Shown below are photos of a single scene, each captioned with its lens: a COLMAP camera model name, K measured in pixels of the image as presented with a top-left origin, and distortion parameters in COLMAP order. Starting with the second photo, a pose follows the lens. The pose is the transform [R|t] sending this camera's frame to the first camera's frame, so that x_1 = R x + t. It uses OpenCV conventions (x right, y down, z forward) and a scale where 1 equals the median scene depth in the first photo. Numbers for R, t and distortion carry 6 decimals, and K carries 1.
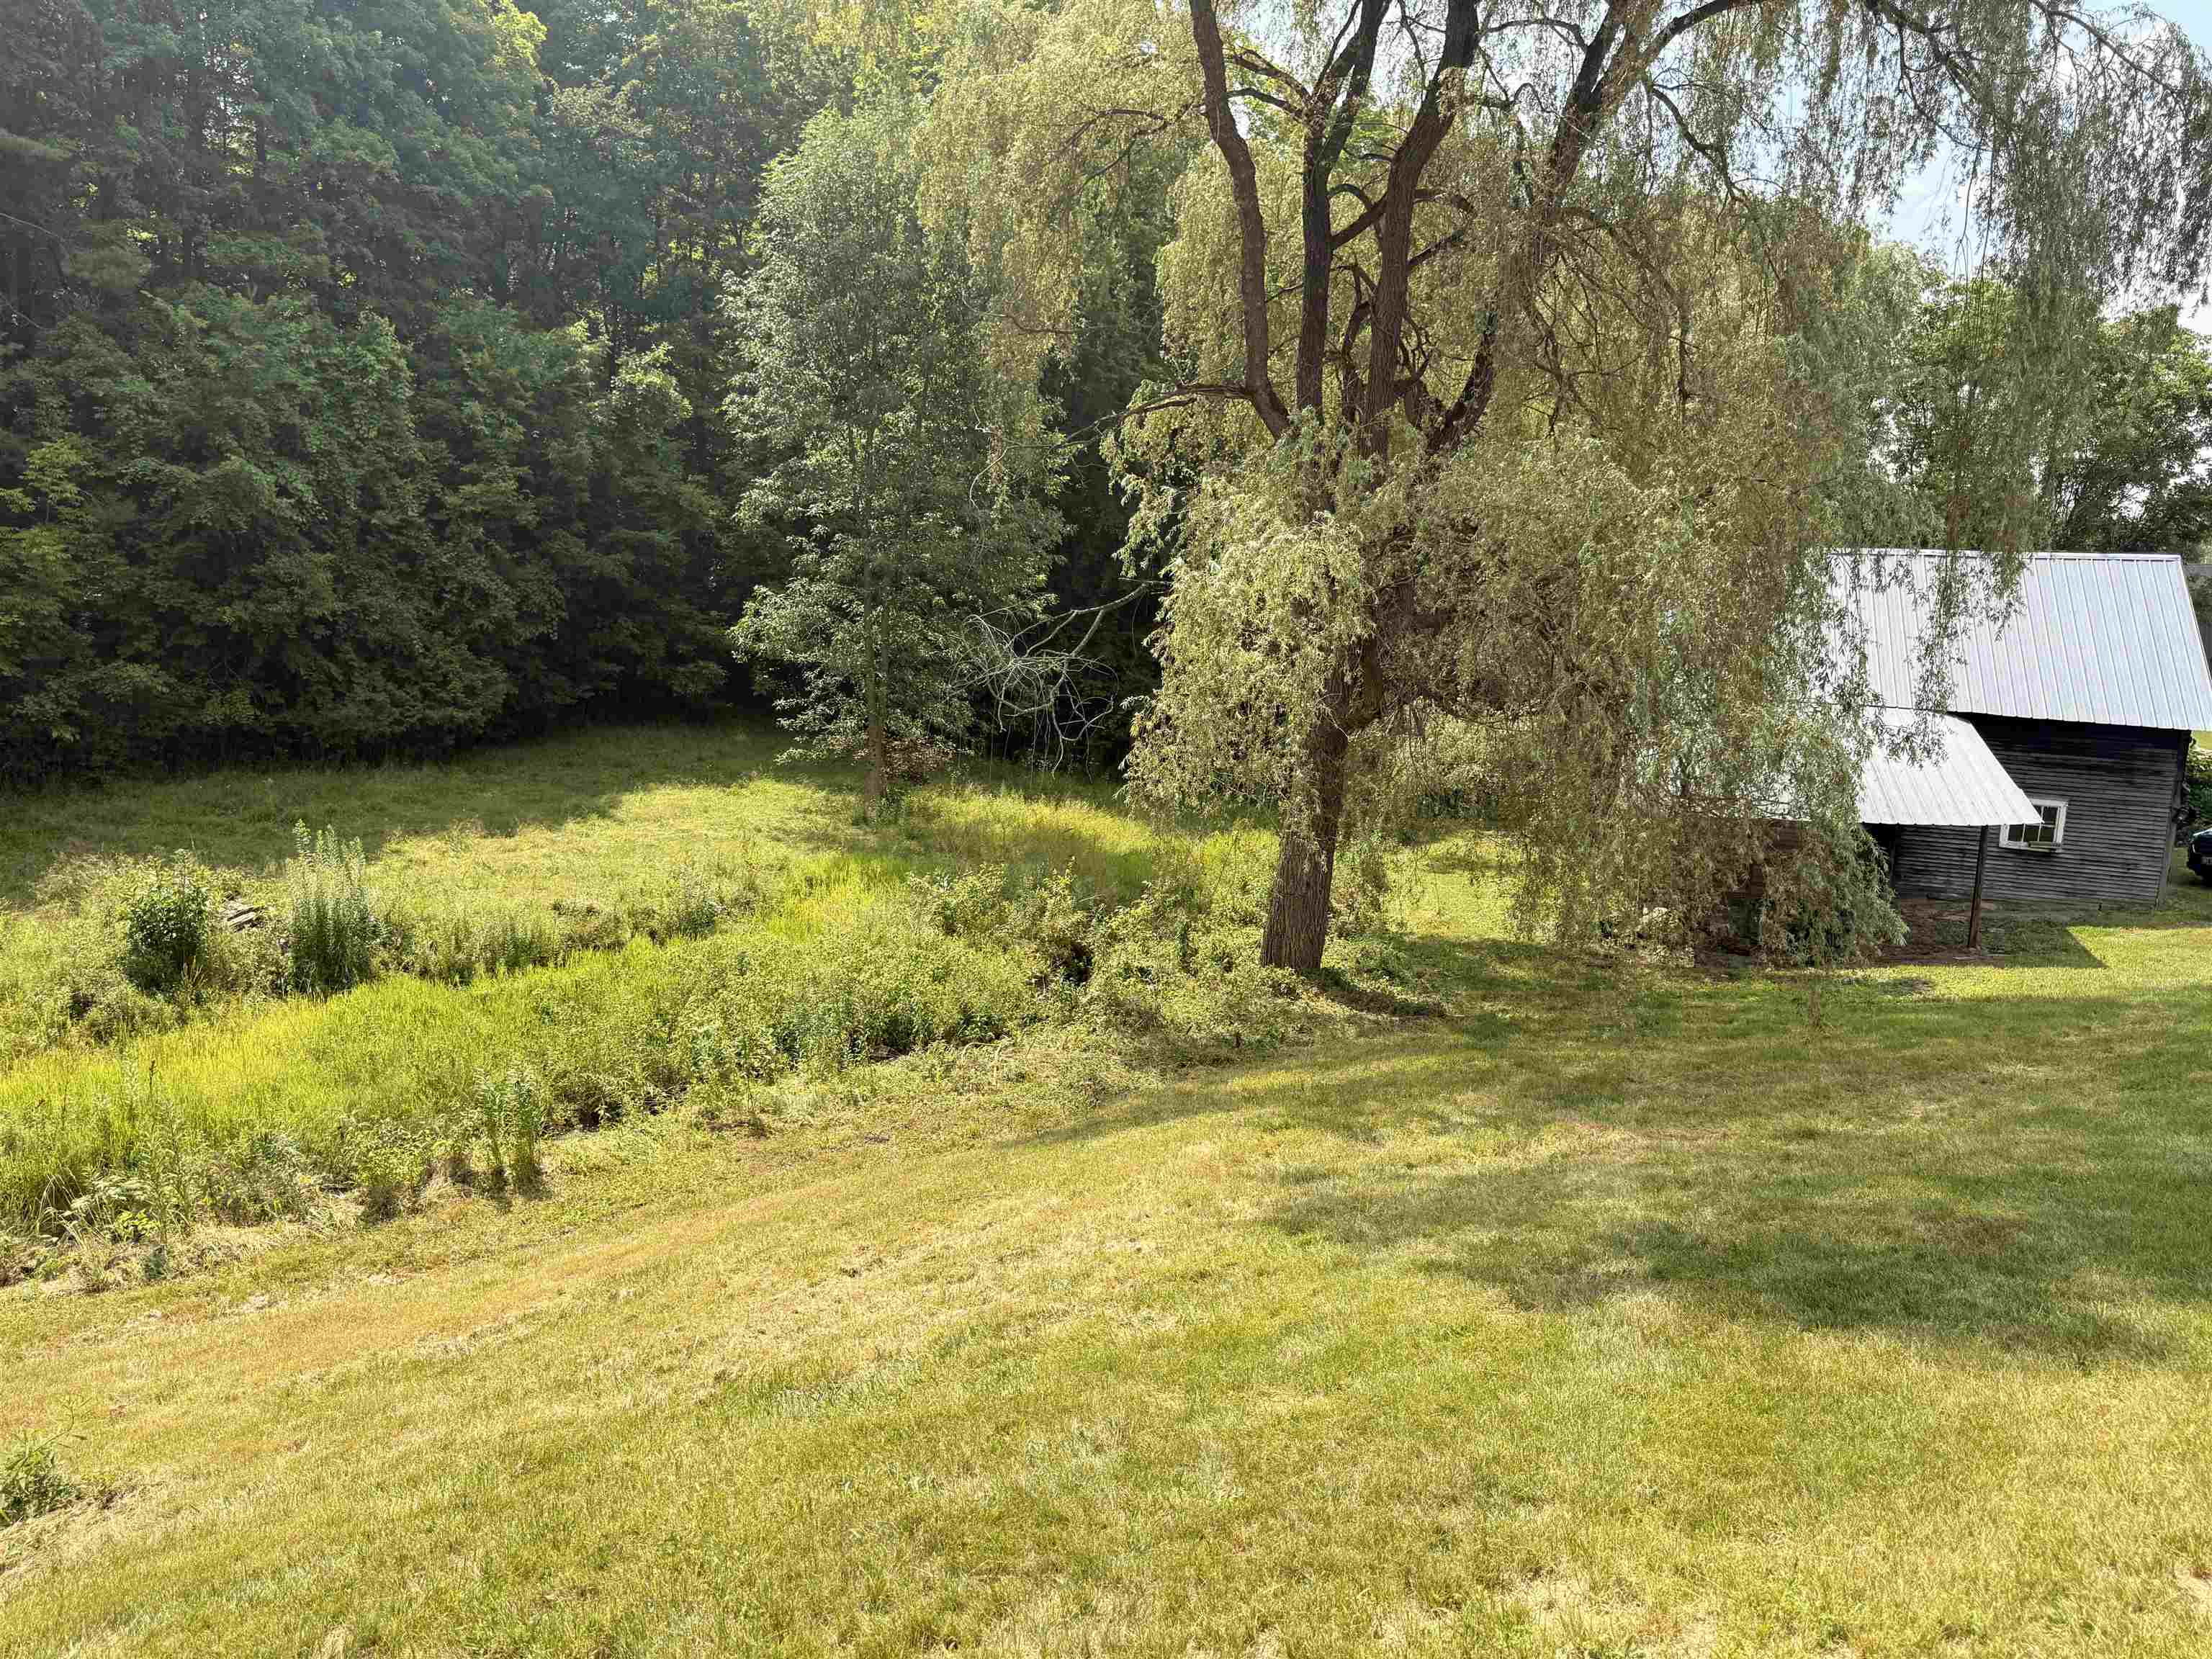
lens RADIAL K [[1569.1, 0, 1104.8], [0, 1569.1, 845.8], [0, 0, 1]] dist [0.034256, -0.031442]
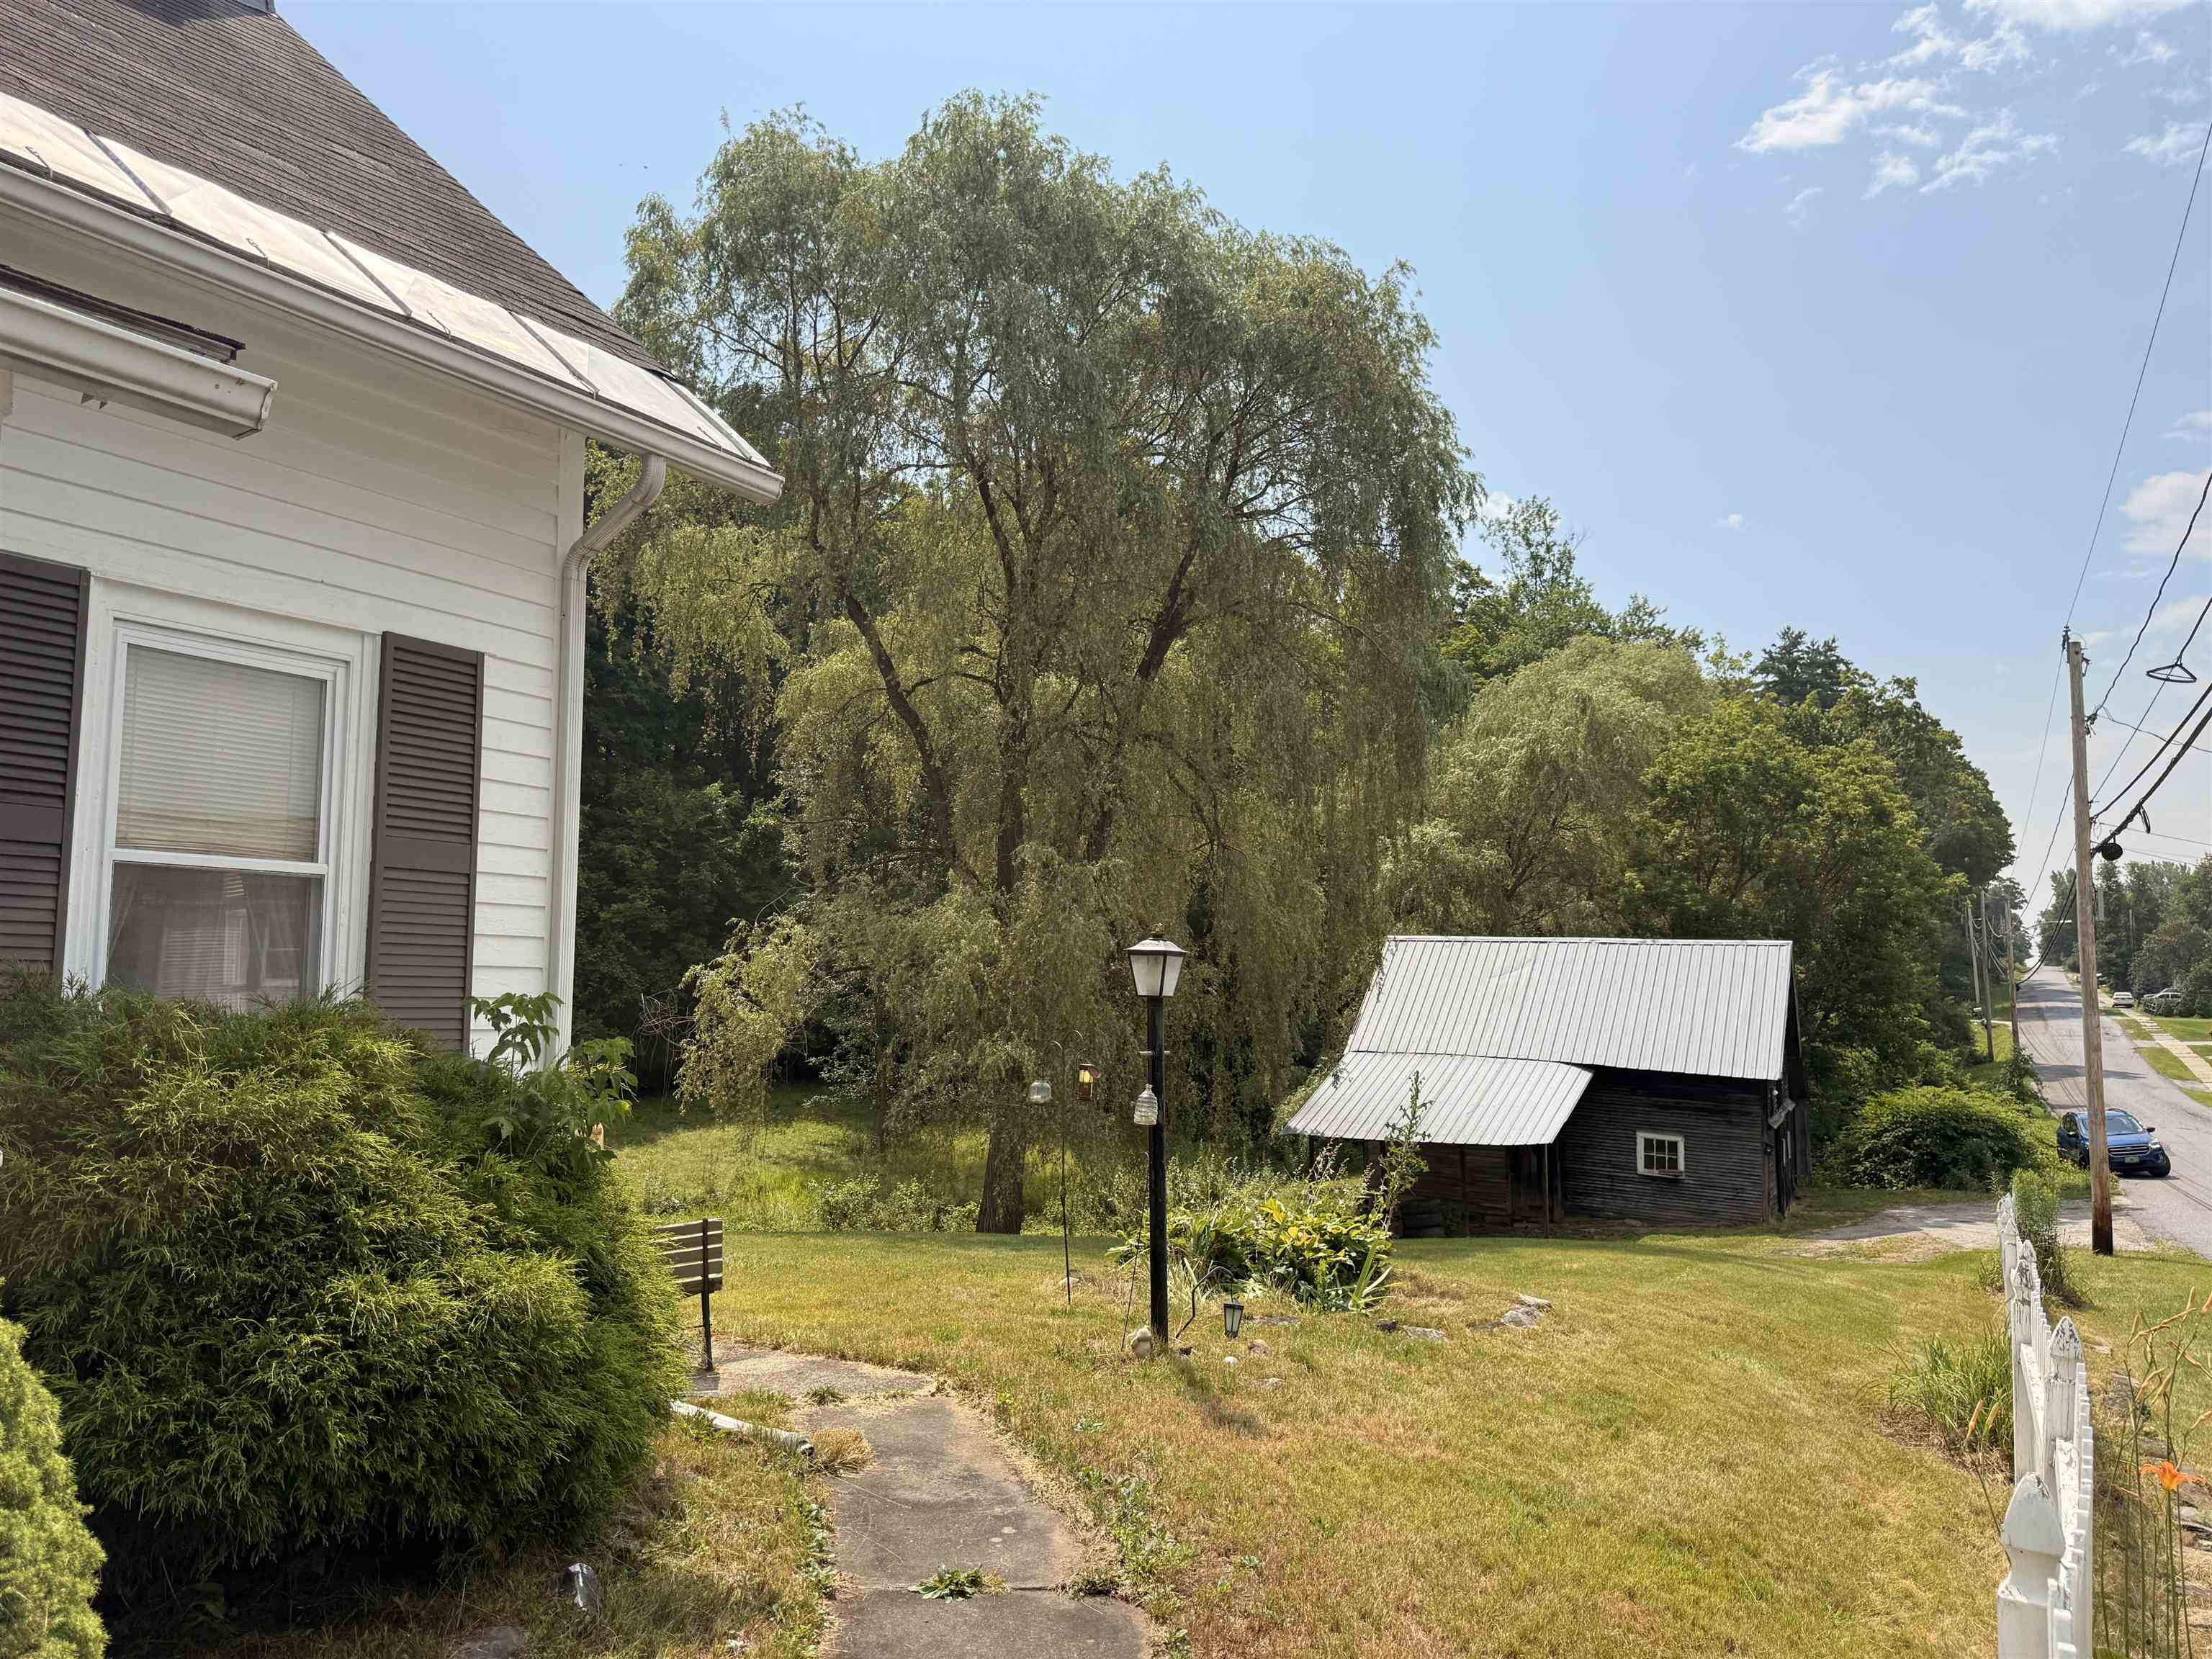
lens RADIAL K [[1569.1, 0, 1083.3], [0, 1569.1, 828.3], [0, 0, 1]] dist [0.034256, -0.031442]
pose [[0.977781, -0.029705, -0.207514, 0.335206], [-0.023044, 0.968679, -0.247246, 0.044884], [0.208359, 0.246535, 0.946471, -0.273543]]
